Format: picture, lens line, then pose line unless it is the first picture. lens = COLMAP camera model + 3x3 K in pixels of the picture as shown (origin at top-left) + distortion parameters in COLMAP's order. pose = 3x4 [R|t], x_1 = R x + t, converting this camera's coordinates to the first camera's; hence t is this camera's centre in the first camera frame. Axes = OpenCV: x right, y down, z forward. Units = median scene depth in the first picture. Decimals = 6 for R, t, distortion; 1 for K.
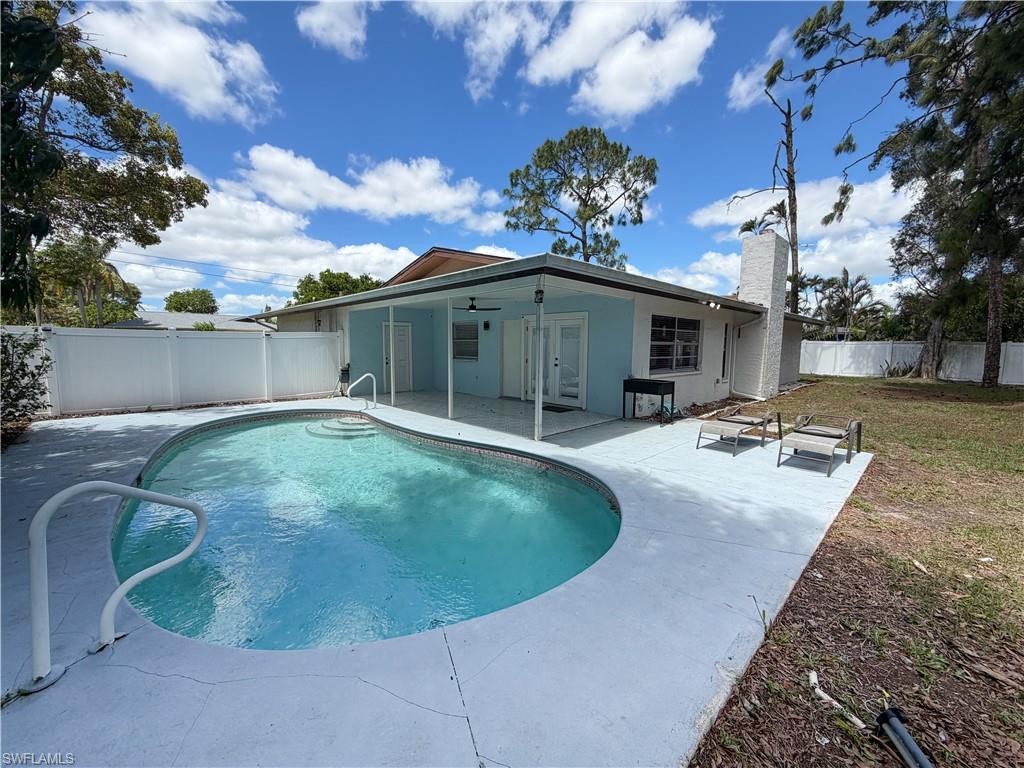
lens RADIAL K [[409.1, 0, 511.4], [0, 409.1, 383.5], [0, 0, 1]] dist [0.003450, 0.000095]
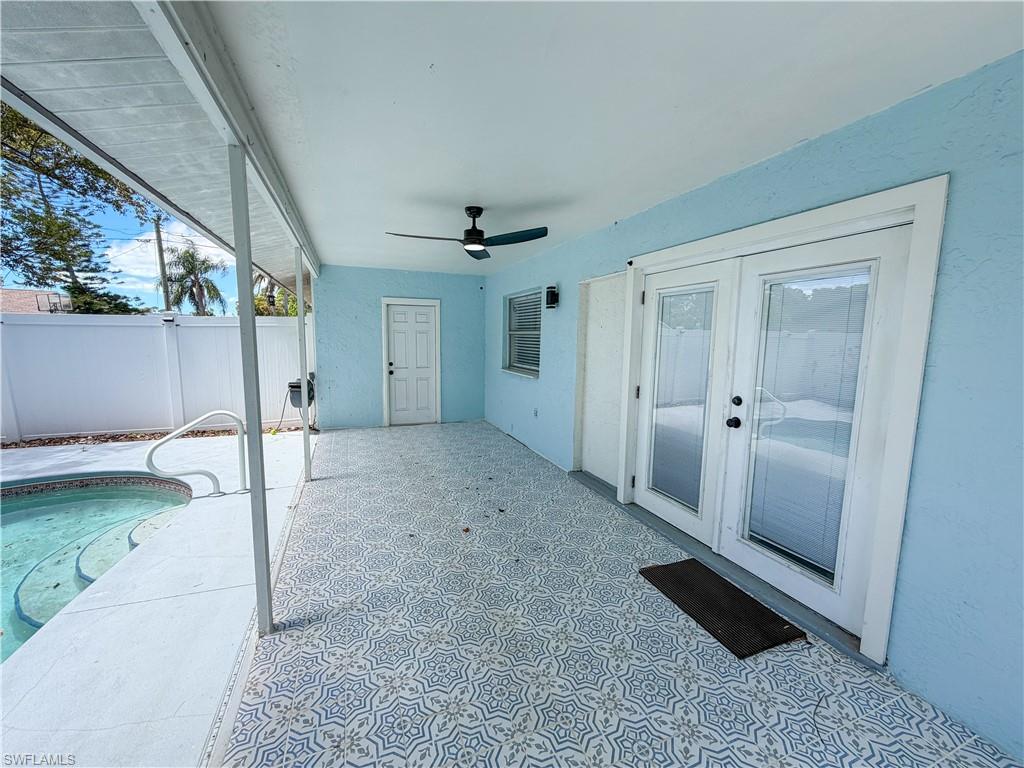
lens RADIAL K [[409.1, 0, 512.8], [0, 409.1, 382.4], [0, 0, 1]] dist [0.003450, 0.000095]
pose [[0.928004, 0.052428, -0.368864, 0.062665], [-0.048410, 0.998624, 0.020146, -0.061607], [0.369413, -0.000839, 0.929265, 0.607766]]
